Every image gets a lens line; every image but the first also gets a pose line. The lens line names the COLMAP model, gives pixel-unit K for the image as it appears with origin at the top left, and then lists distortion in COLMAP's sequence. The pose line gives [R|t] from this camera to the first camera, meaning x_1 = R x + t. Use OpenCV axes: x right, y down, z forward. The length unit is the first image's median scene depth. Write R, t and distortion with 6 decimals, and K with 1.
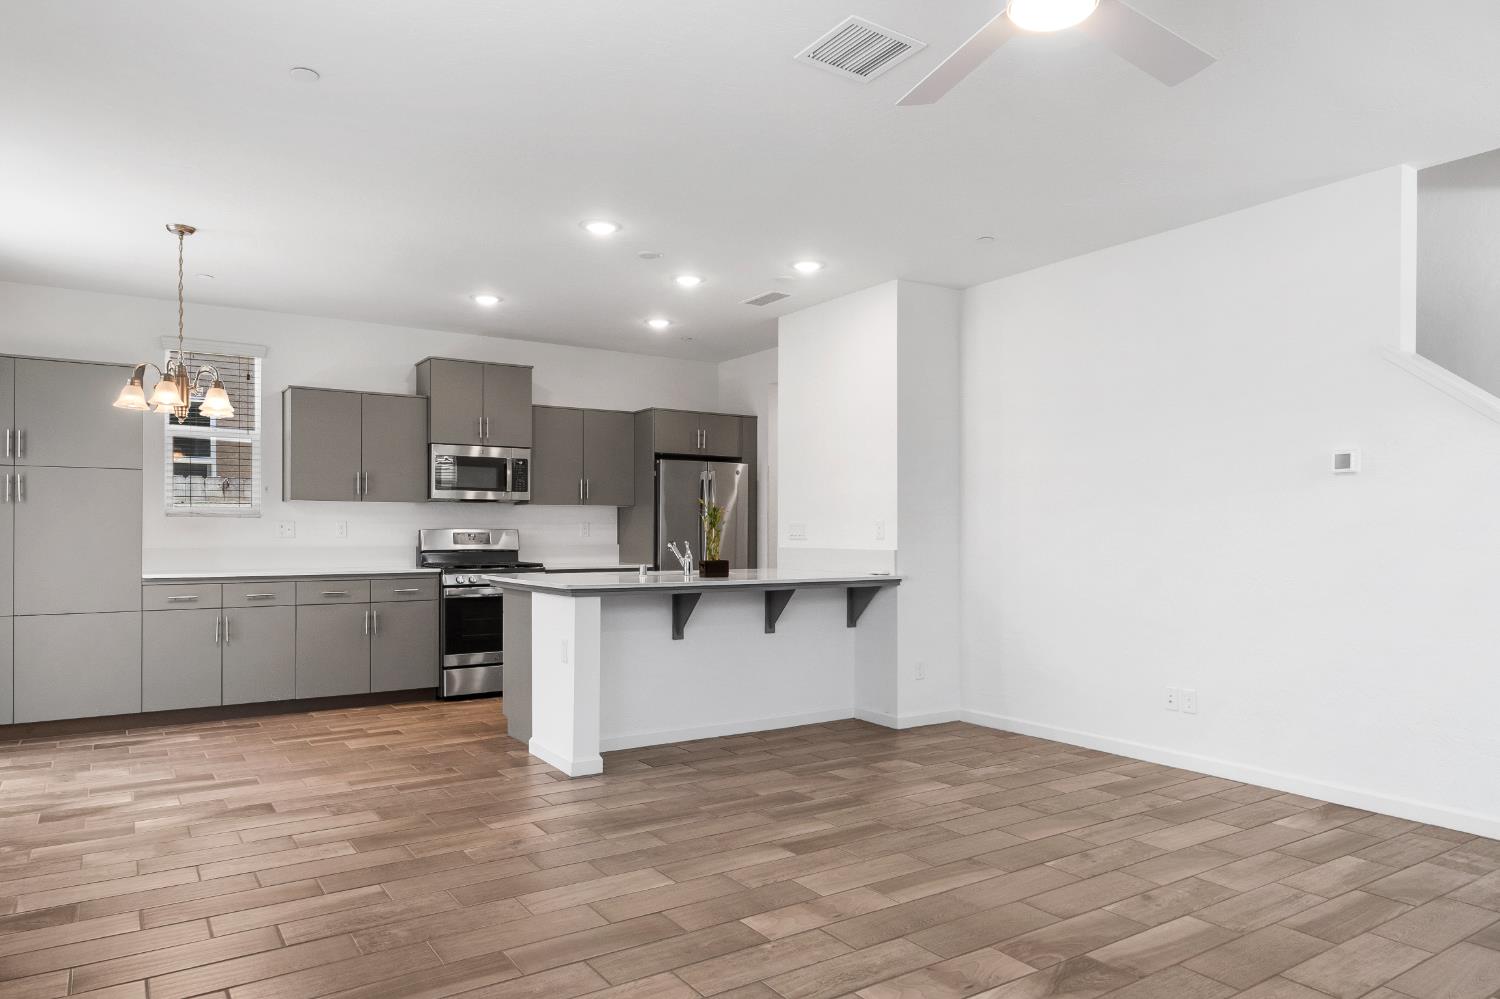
lens RADIAL K [[951.3, 0, 764.1], [0, 951.3, 526.7], [0, 0, 1]] dist [-0.006382, 0.005536]
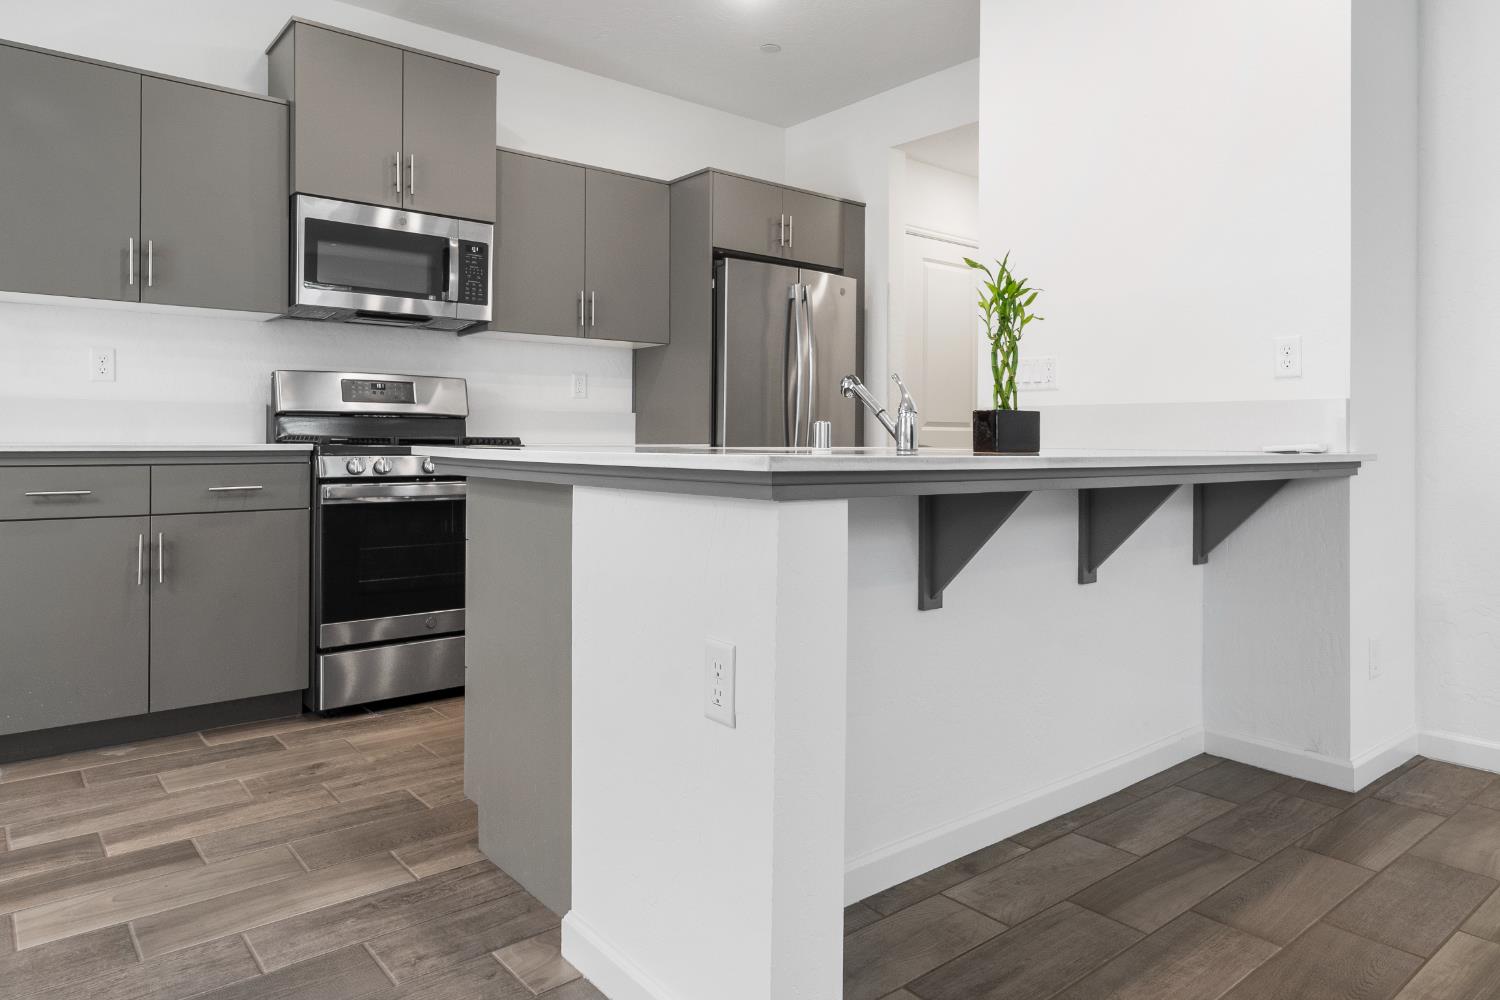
lens RADIAL K [[951.3, 0, 769.6], [0, 951.3, 436.8], [0, 0, 1]] dist [-0.006382, 0.005536]
pose [[0.994769, 0.005499, 0.102000, -0.160222], [-0.006061, 0.999968, 0.005201, 0.036977], [-0.101968, -0.005792, 0.994771, 0.499958]]
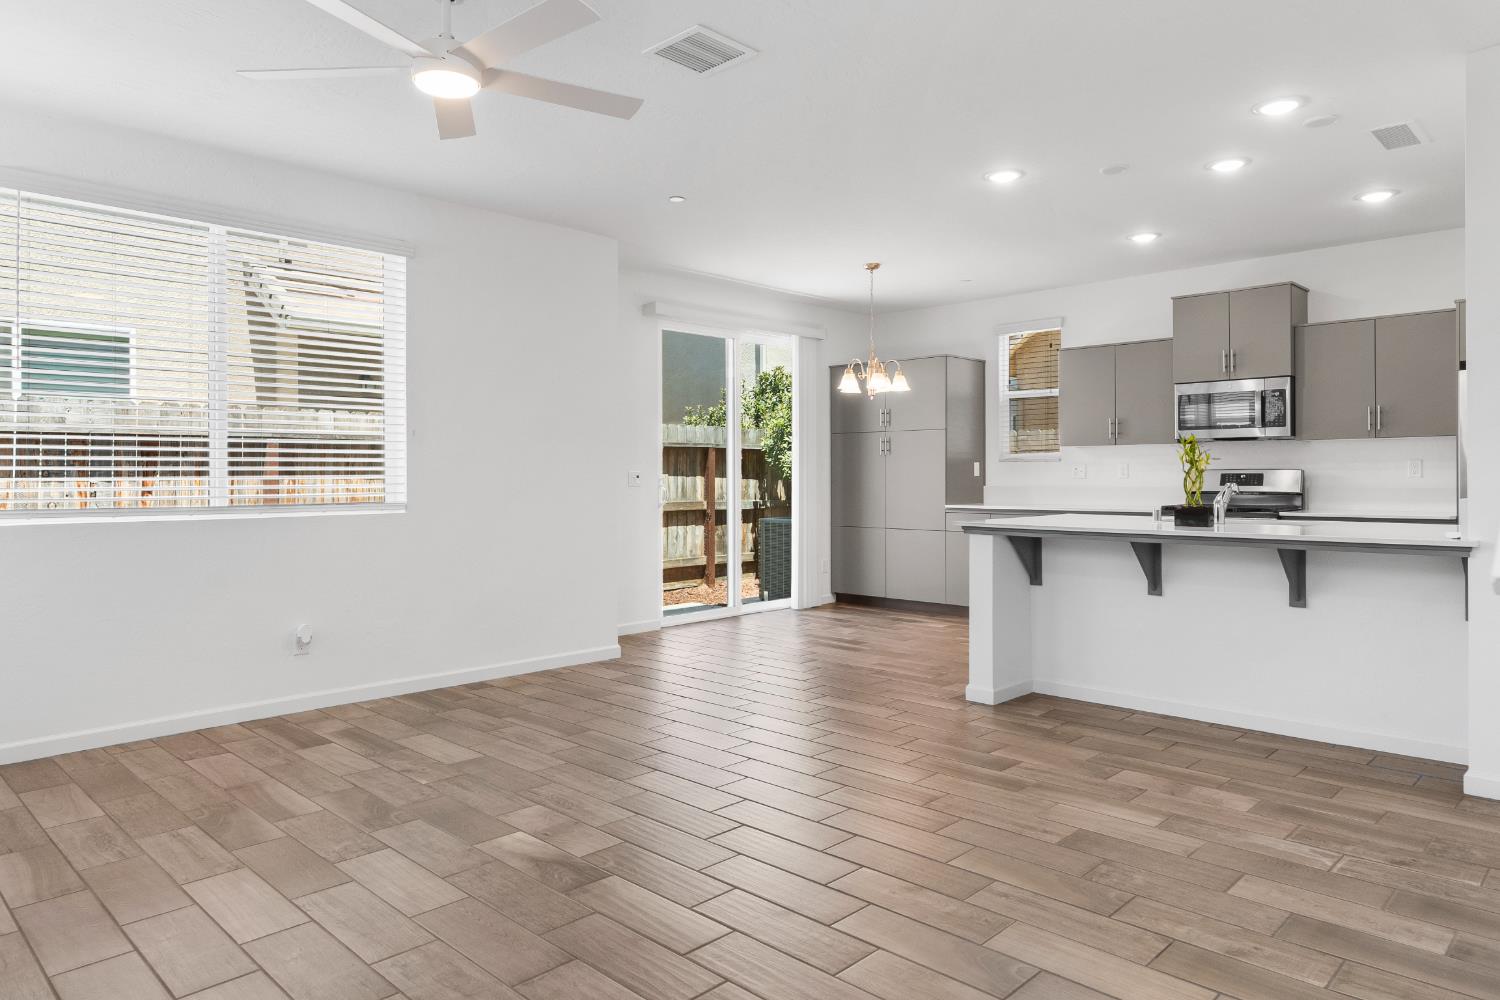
lens RADIAL K [[951.3, 0, 747.5], [0, 951.3, 475.2], [0, 0, 1]] dist [-0.006382, 0.005536]
pose [[0.207924, -0.003329, -0.978139, 0.554608], [0.011604, 0.999932, -0.000937, 0.003564], [0.978076, -0.011155, 0.207949, 0.367939]]
